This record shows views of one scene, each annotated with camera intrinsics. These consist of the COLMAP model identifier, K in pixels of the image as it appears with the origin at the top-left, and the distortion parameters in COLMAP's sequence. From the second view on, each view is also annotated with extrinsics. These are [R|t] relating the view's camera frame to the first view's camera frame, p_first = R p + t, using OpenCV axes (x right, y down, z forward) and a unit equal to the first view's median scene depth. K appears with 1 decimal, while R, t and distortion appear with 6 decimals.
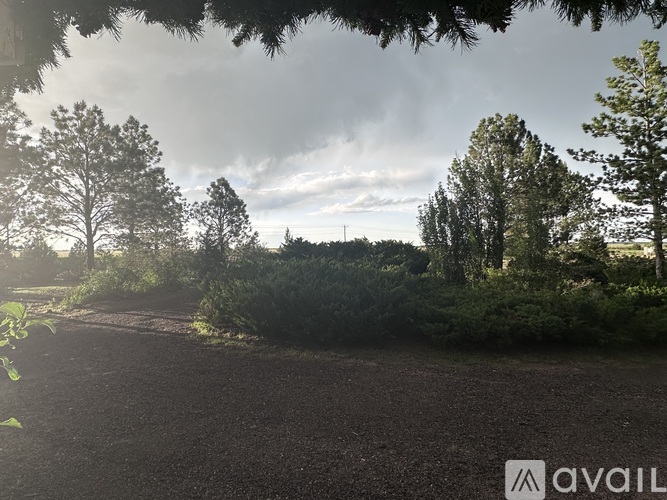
lens RADIAL K [[373.4, 0, 330.0], [0, 373.4, 252.1], [0, 0, 1]] dist [-0.026043, 0.003609]
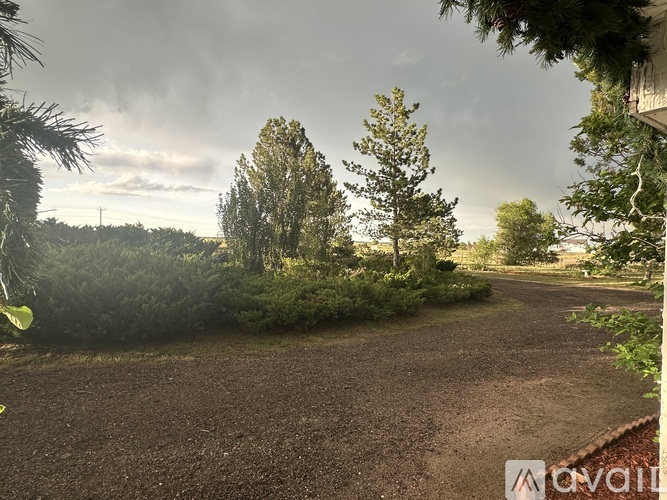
lens RADIAL K [[373.4, 0, 330.0], [0, 373.4, 252.1], [0, 0, 1]] dist [-0.026043, 0.003609]
pose [[0.811622, 0.022997, 0.583730, -0.095231], [-0.034475, 0.999369, 0.008563, 0.010525], [-0.583165, -0.027074, 0.811903, 0.033836]]
